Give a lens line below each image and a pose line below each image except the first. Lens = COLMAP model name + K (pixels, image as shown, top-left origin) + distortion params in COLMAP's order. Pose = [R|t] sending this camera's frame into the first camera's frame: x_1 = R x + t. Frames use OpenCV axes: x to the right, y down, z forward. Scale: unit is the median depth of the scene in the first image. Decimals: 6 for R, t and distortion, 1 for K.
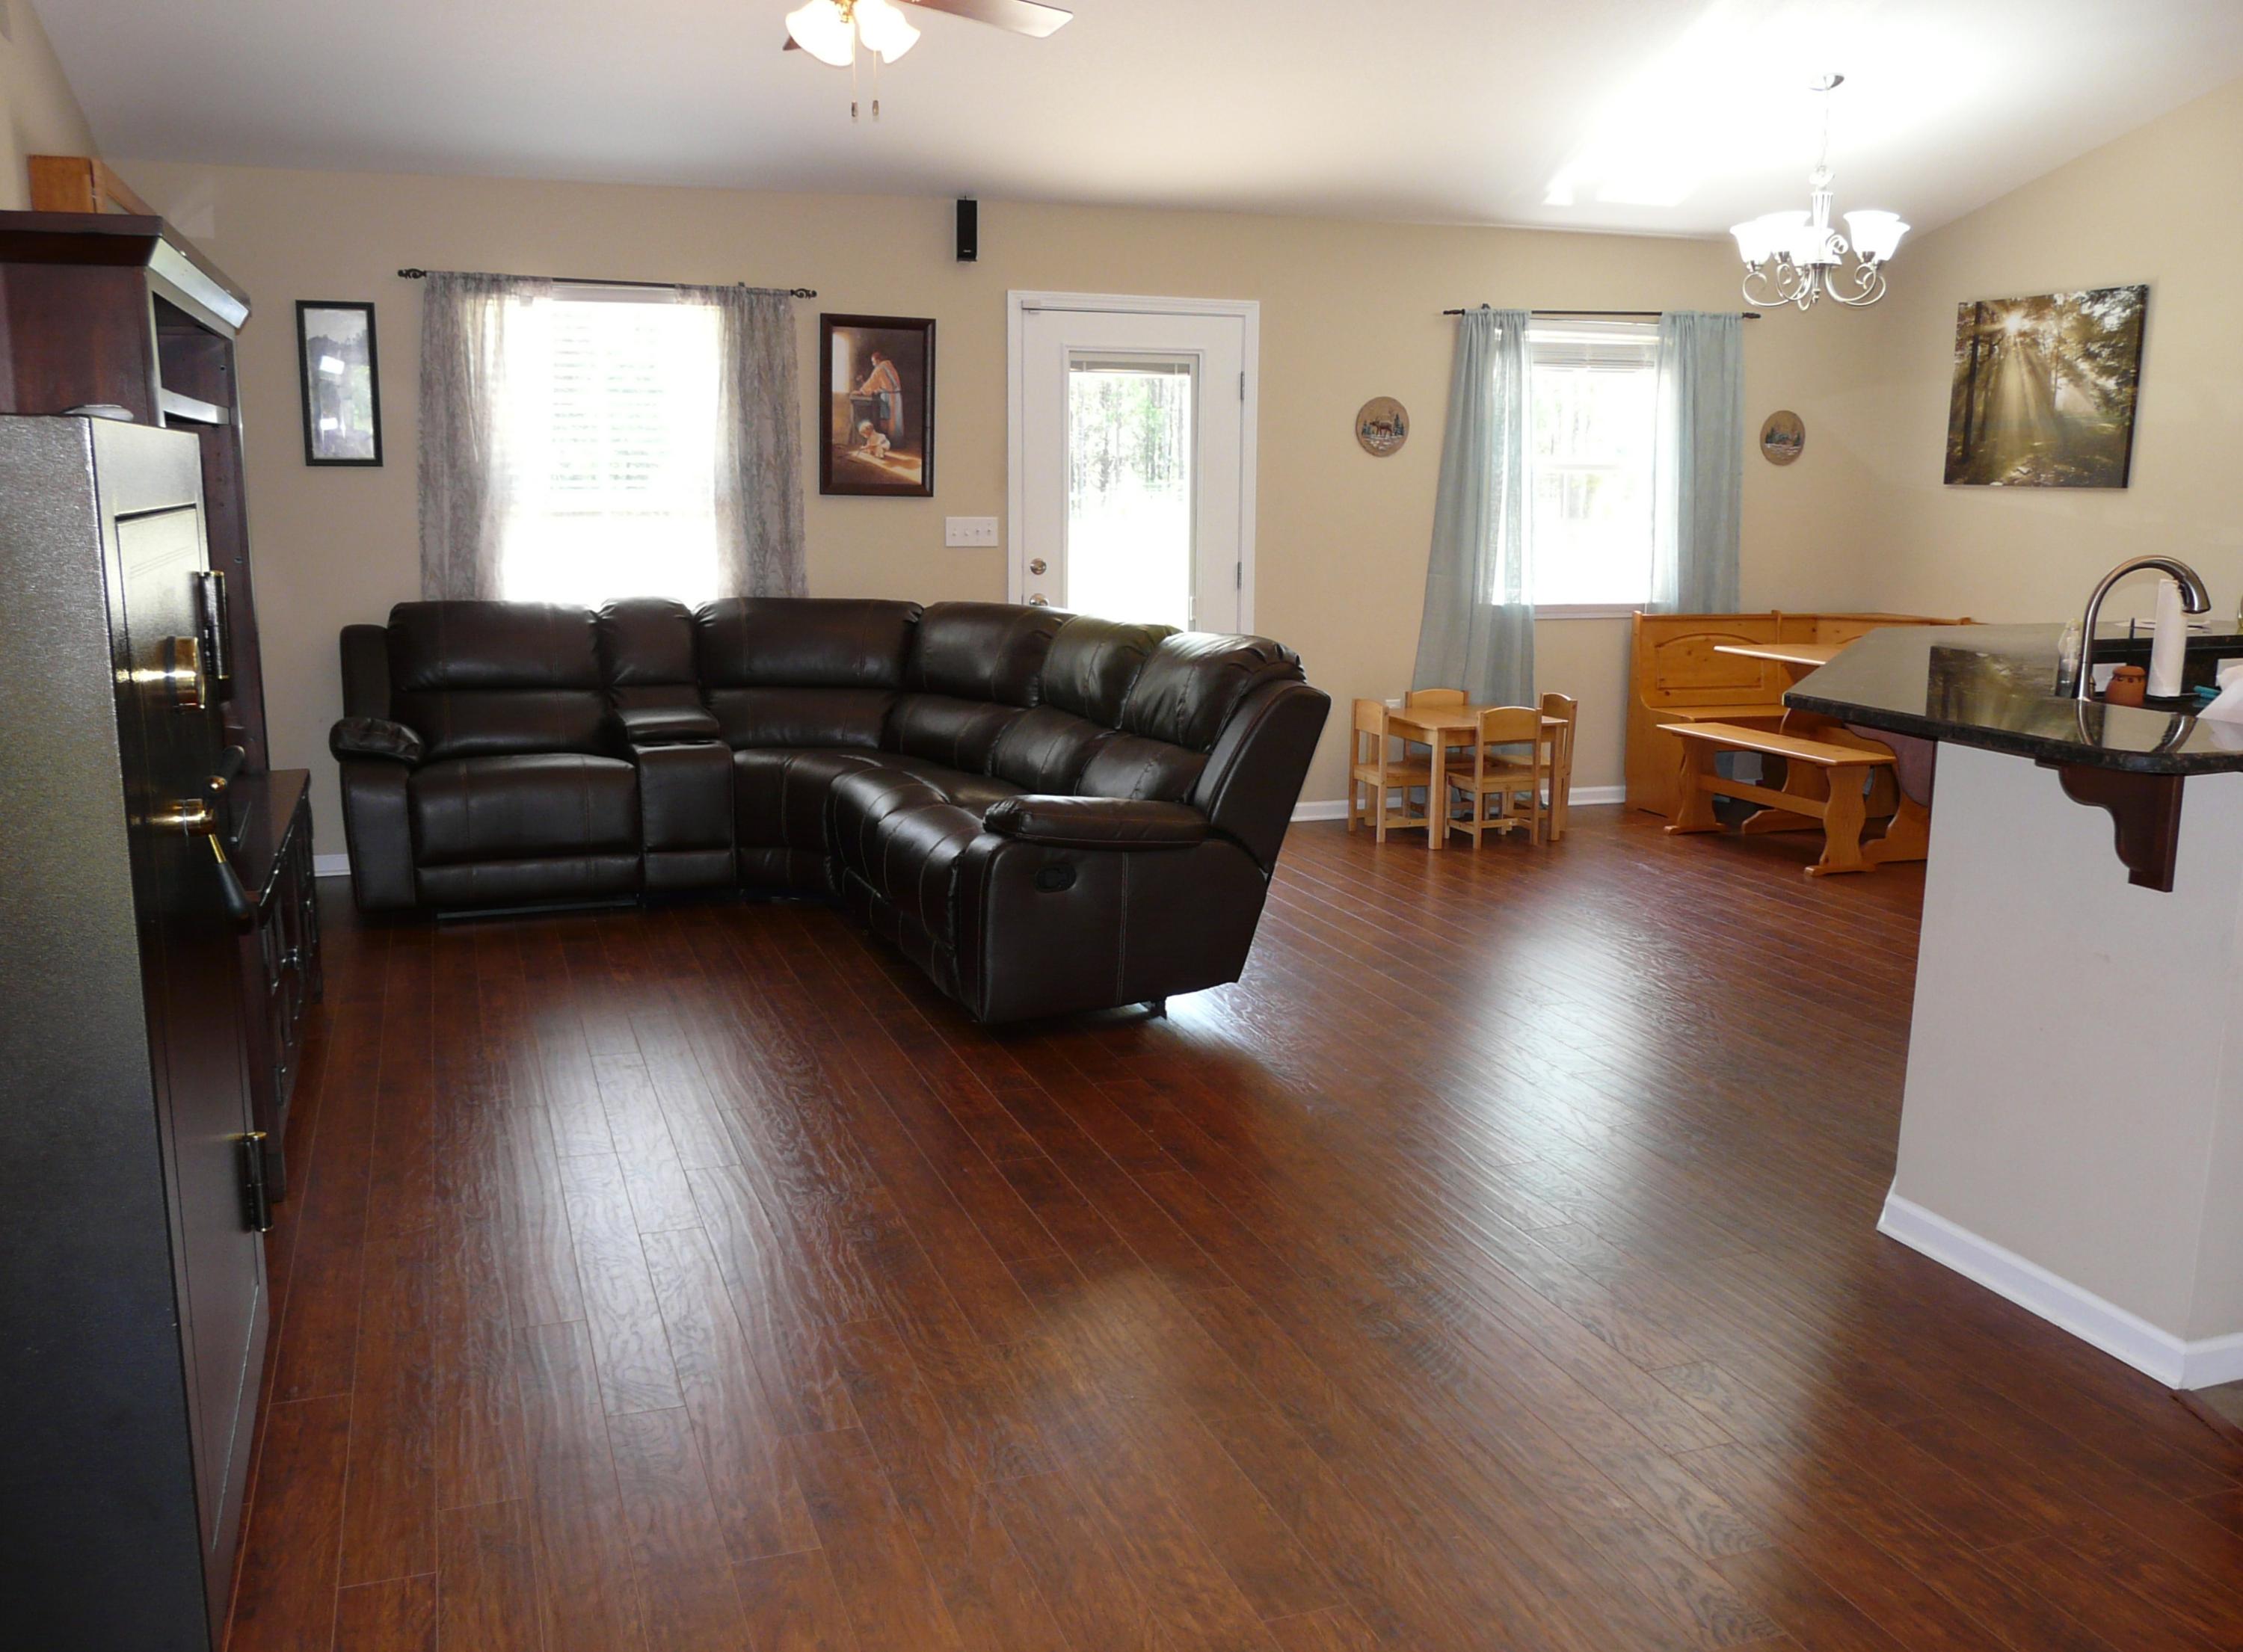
lens RADIAL K [[1893.9, 0, 1121.5], [0, 1893.9, 826.0], [0, 0, 1]] dist [-0.050101, 0.028835]
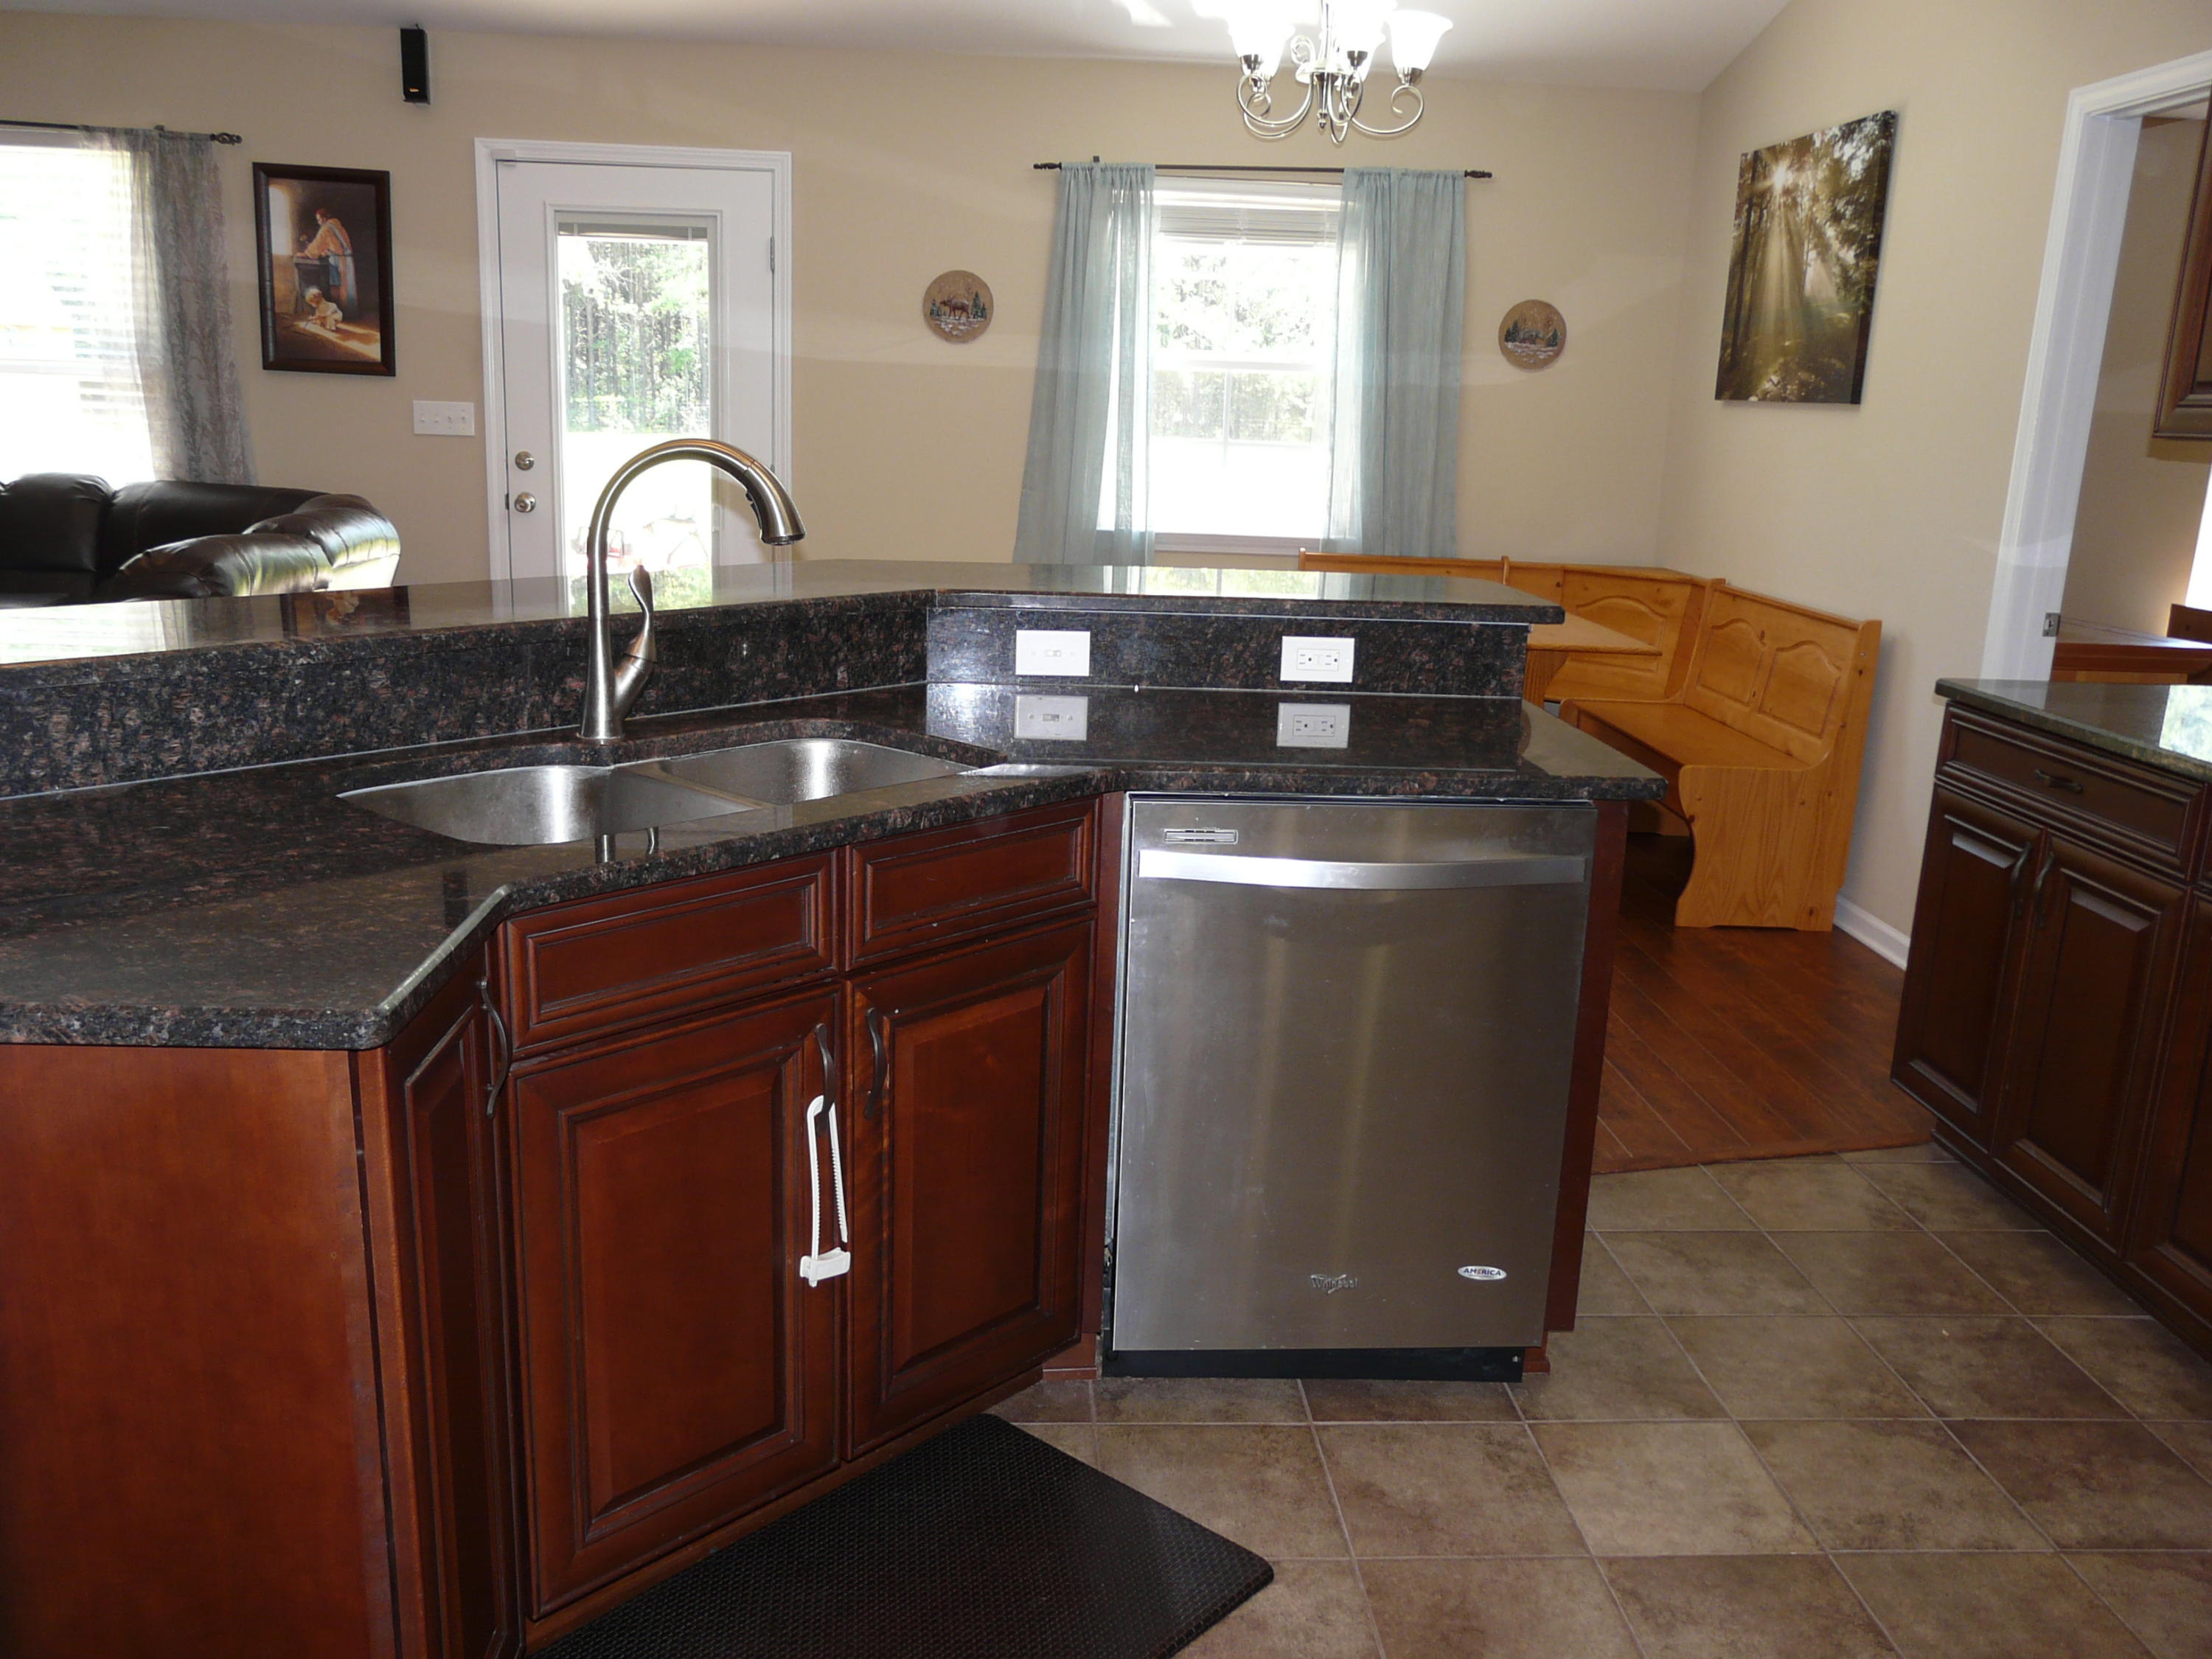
lens RADIAL K [[1833.6, 0, 1094.4], [0, 1833.6, 835.8], [0, 0, 1]] dist [-0.084432, 0.118426]
pose [[0.964078, 0.089884, -0.249948, 0.431308], [-0.077862, 0.995299, 0.057600, -0.033020], [0.253951, -0.036070, 0.966544, 0.245667]]
